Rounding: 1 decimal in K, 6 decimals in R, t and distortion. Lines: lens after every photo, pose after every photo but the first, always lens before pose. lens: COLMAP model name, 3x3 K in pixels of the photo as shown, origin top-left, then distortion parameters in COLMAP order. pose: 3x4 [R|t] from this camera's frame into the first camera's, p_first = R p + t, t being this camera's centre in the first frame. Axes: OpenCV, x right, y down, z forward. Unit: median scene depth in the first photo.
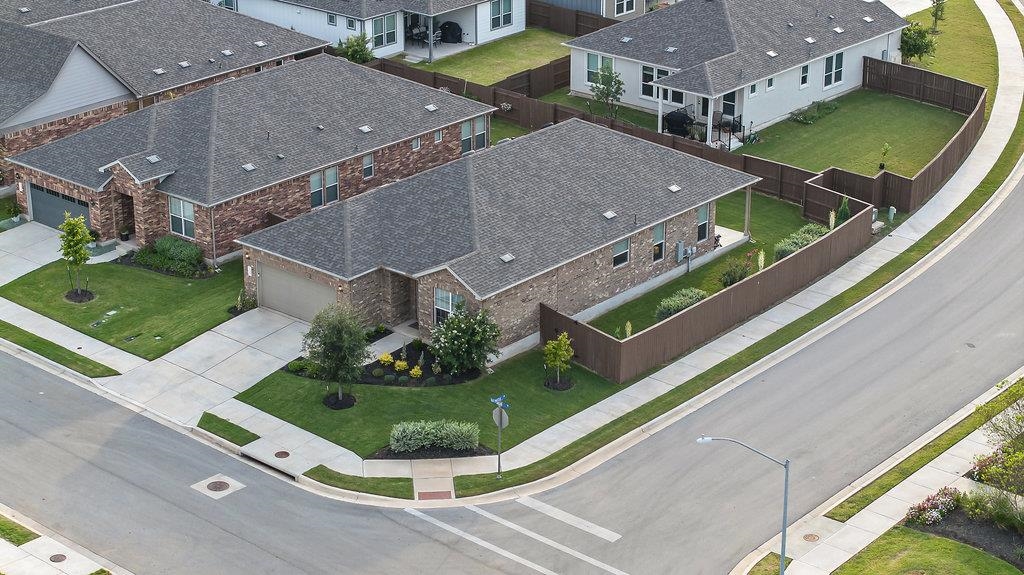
lens RADIAL K [[1961.6, 0, 511.8], [0, 1961.6, 287.8], [0, 0, 1]] dist [-0.080357, 0.000000]
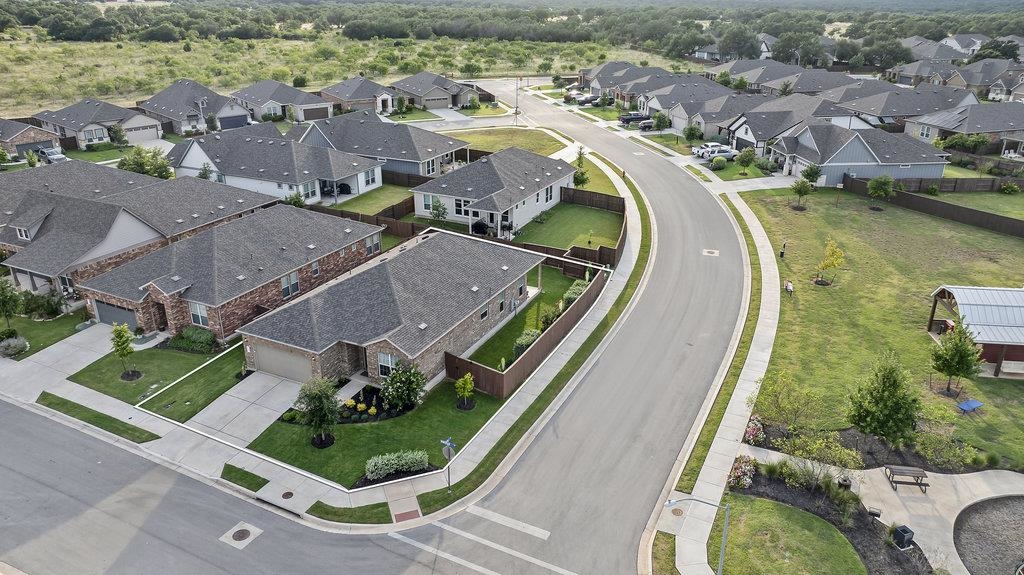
lens RADIAL K [[705.4, 0, 513.0], [0, 705.4, 286.4], [0, 0, 1]] dist [-0.016955, -0.009443]
pose [[0.969116, -0.095941, 0.227177, -0.051155], [0.093818, 0.995385, 0.020148, -0.046190], [-0.228061, 0.001788, 0.973645, 0.398547]]
